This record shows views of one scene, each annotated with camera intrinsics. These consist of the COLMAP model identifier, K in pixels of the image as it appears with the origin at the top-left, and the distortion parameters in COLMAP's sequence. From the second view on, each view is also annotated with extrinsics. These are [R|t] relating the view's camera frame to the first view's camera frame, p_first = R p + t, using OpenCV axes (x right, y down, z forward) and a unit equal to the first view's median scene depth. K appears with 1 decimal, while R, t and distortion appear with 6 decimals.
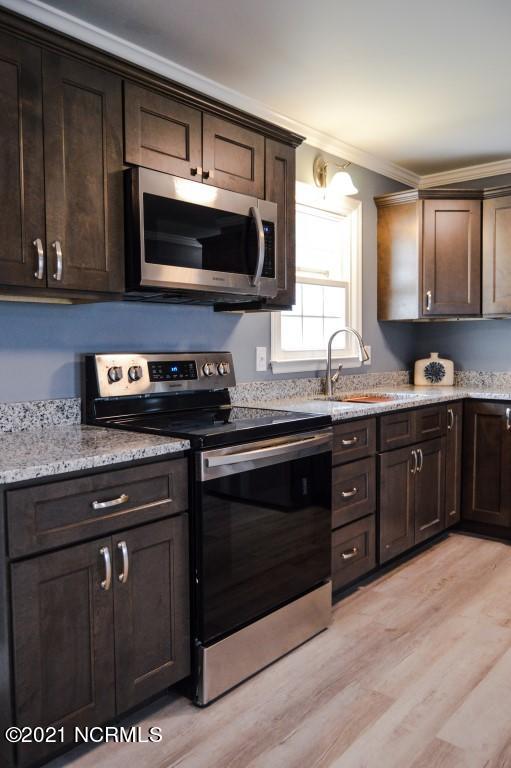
lens RADIAL K [[602.4, 0, 255.5], [0, 602.4, 384.0], [0, 0, 1]] dist [-0.009738, 0.003819]
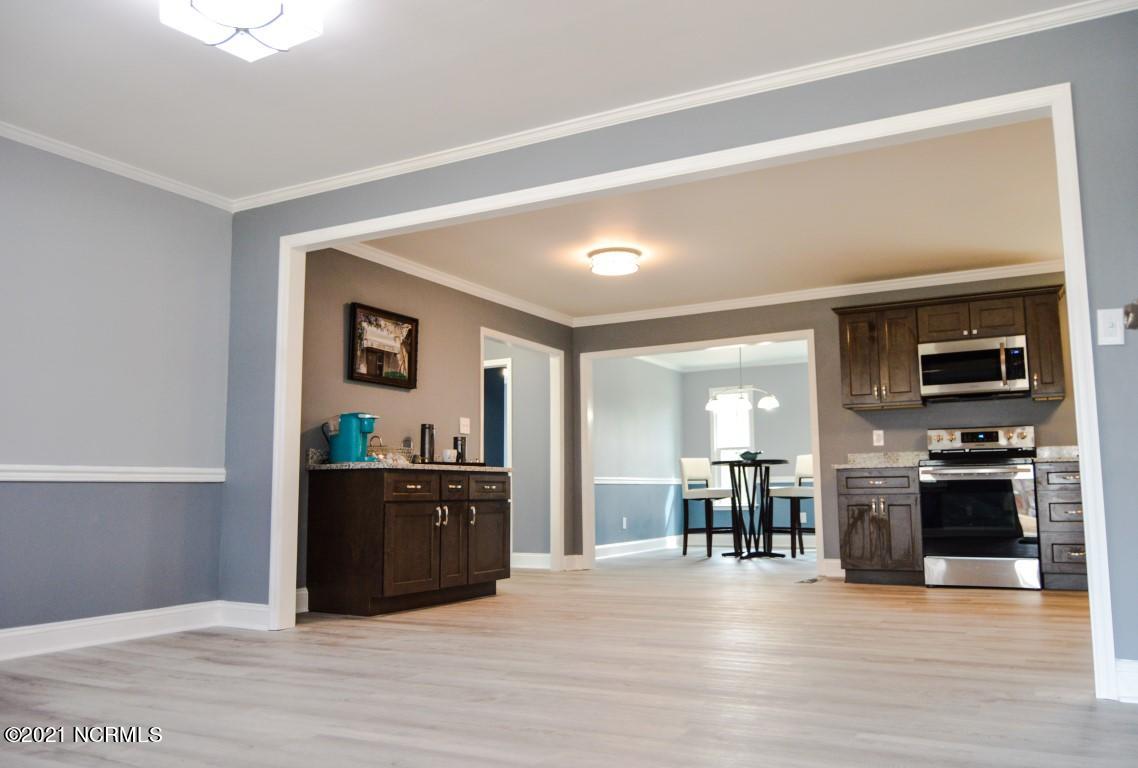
lens RADIAL K [[911.5, 0, 587.9], [0, 911.5, 385.9], [0, 0, 1]] dist [0.001415, -0.001770]
pose [[0.219503, -0.110571, -0.969326, 2.064497], [-0.051006, 0.990897, -0.124582, 0.205854], [0.974277, 0.076788, 0.211866, -0.672077]]
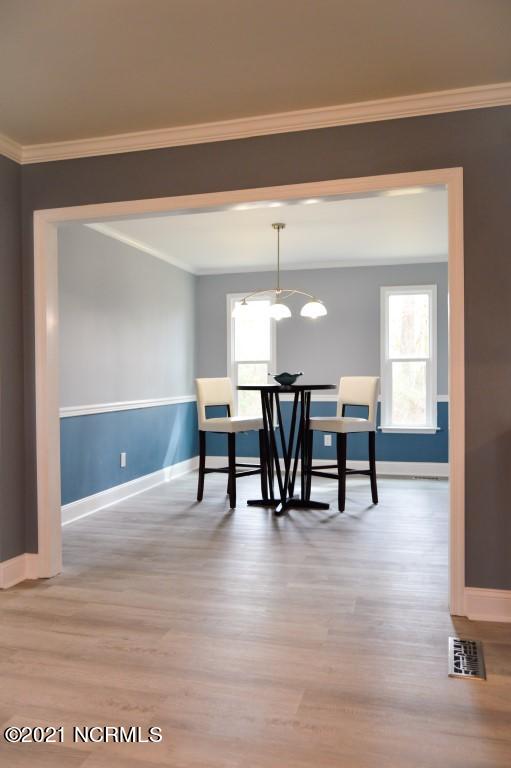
lens RADIAL K [[602.4, 0, 255.5], [0, 602.4, 384.0], [0, 0, 1]] dist [-0.009738, 0.003819]
pose [[0.429022, 0.017214, -0.903130, 0.292524], [-0.053259, 0.998561, -0.006268, 0.030770], [0.901722, 0.050789, 0.429322, -0.136916]]
